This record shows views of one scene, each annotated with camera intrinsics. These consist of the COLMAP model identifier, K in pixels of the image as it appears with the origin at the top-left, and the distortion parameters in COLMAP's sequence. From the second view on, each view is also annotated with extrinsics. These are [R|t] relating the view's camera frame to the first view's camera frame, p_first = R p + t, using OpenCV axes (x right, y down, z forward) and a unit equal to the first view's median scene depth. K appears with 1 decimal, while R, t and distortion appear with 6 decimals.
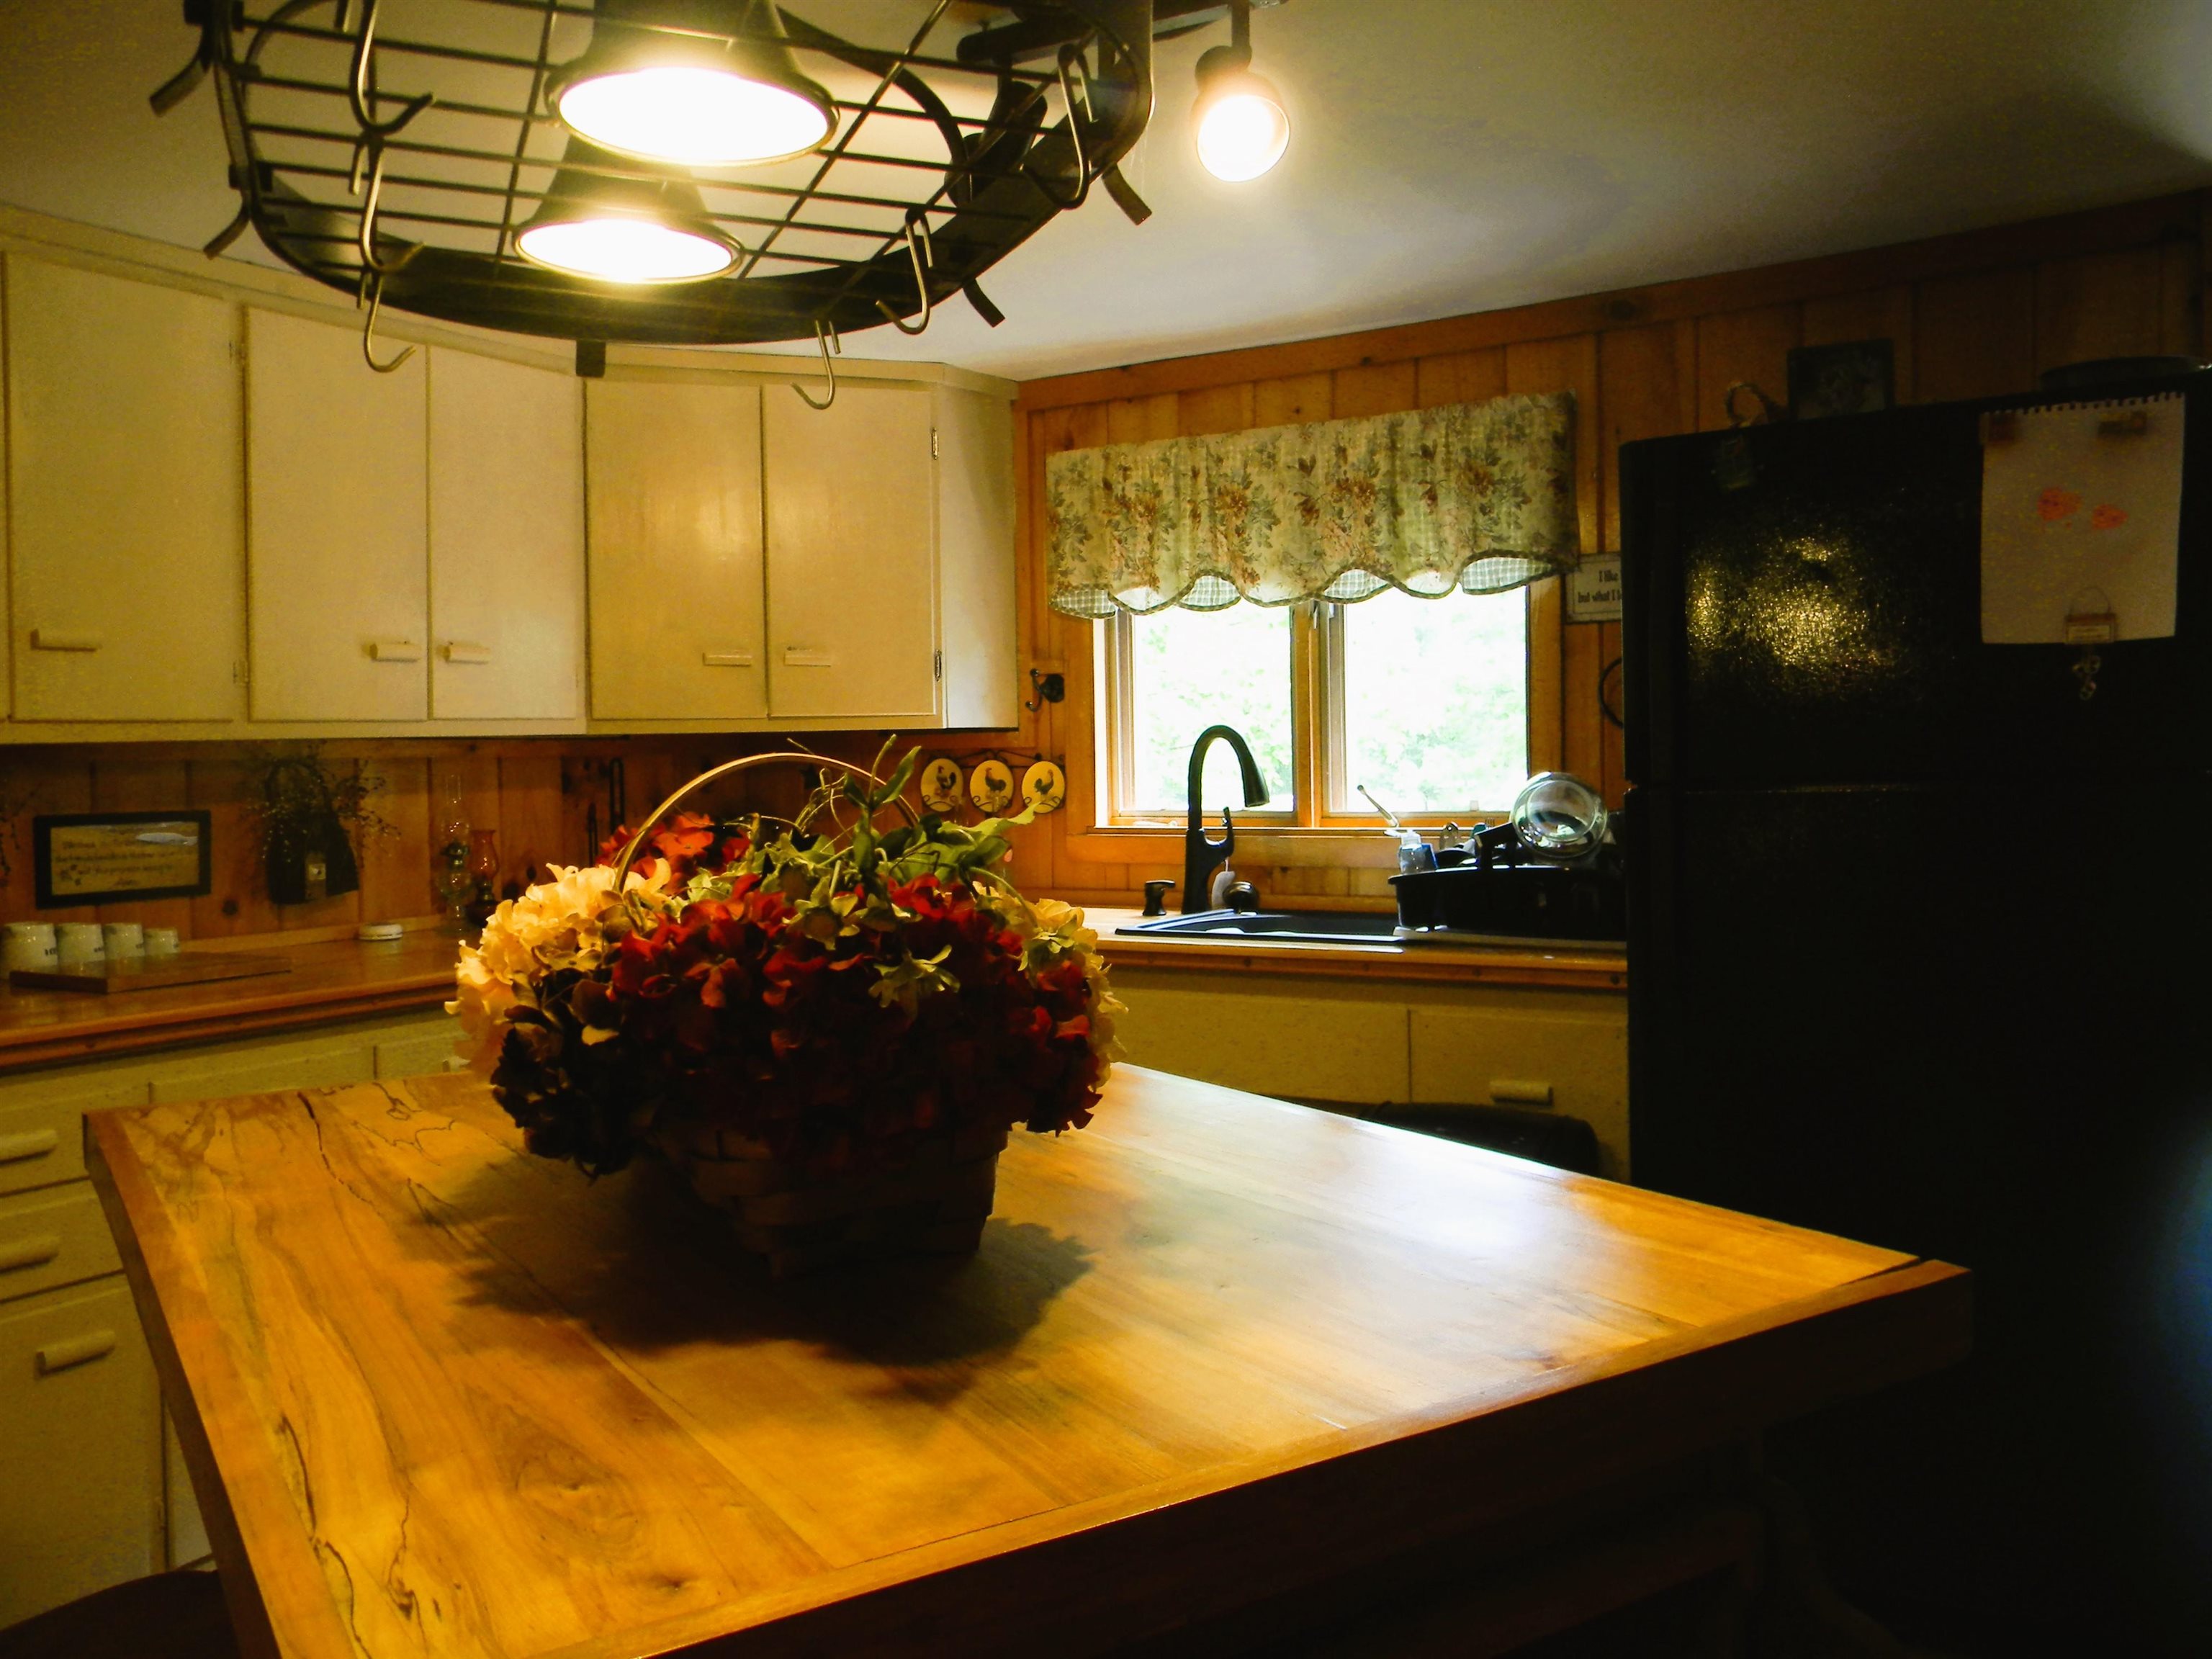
lens RADIAL K [[1773.2, 0, 1074.9], [0, 1773.2, 826.4], [0, 0, 1]] dist [0.001447, -0.001633]
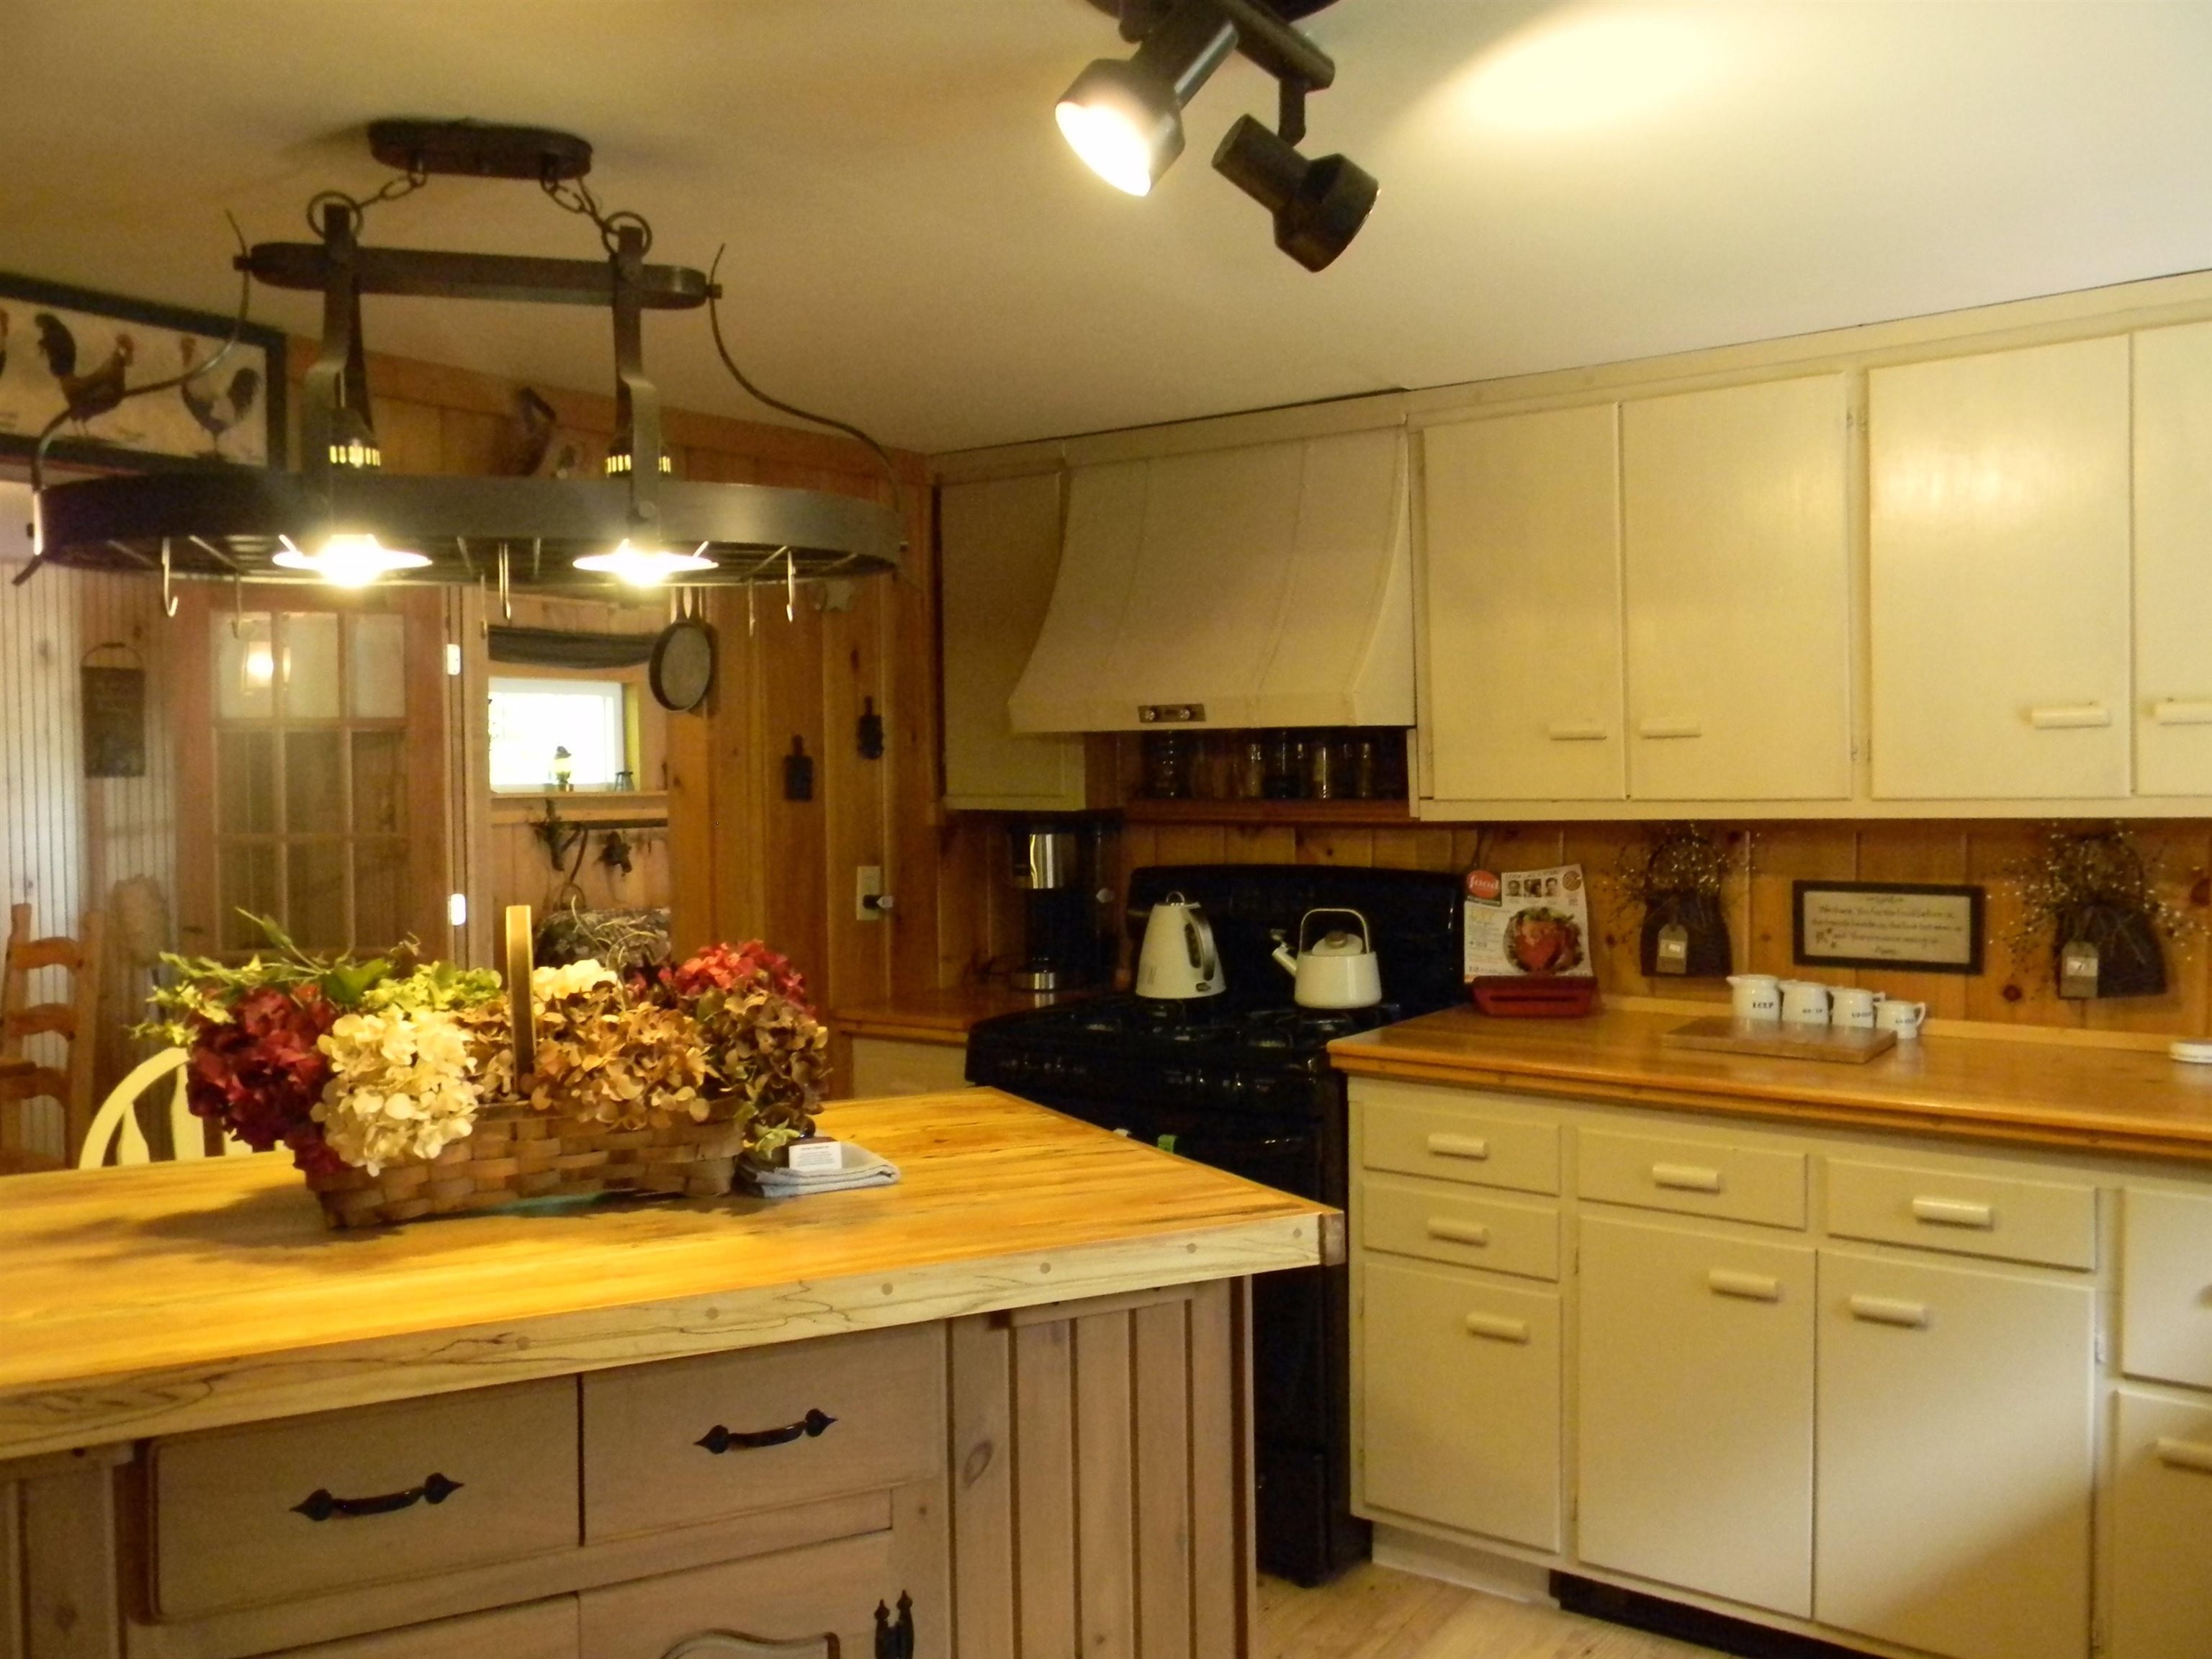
lens RADIAL K [[1797.5, 0, 1072.3], [0, 1797.5, 819.1], [0, 0, 1]] dist [0.007980, -0.008164]
pose [[-0.088209, 0.046441, -0.995019, 0.474900], [-0.029442, 0.998355, 0.049207, -0.073011], [0.995667, 0.033636, -0.086697, 0.568499]]
